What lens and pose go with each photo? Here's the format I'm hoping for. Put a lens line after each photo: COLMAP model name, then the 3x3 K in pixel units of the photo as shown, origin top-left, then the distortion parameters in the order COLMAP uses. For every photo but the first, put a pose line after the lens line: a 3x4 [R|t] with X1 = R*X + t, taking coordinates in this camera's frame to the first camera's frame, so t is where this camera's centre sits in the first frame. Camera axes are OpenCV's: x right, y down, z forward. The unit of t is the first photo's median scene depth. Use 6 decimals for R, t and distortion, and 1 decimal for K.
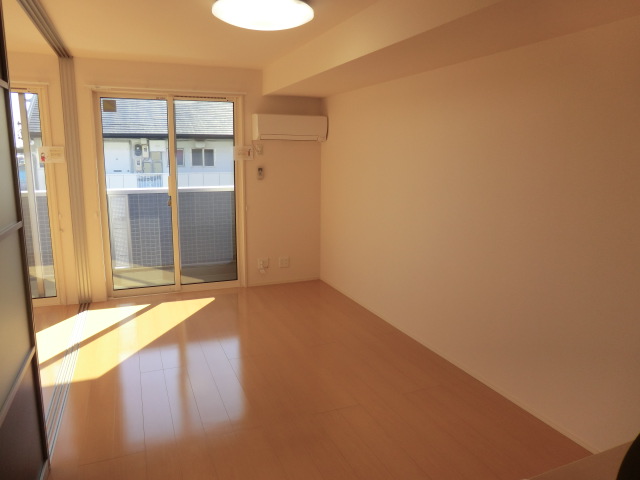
lens RADIAL K [[463.7, 0, 314.6], [0, 463.7, 237.5], [0, 0, 1]] dist [-0.042231, 0.038289]
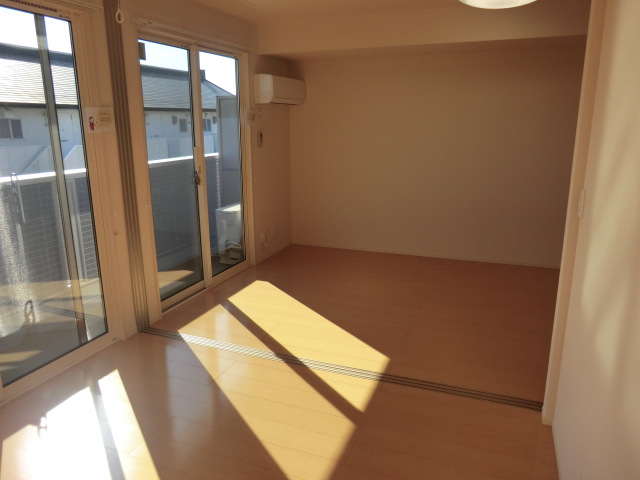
lens RADIAL K [[463.7, 0, 317.3], [0, 463.7, 240.8], [0, 0, 1]] dist [-0.042231, 0.038289]
pose [[0.690725, -0.188872, 0.698016, -0.728966], [0.135290, 0.981996, 0.131836, -0.047719], [-0.710349, 0.003372, 0.703841, 0.274965]]
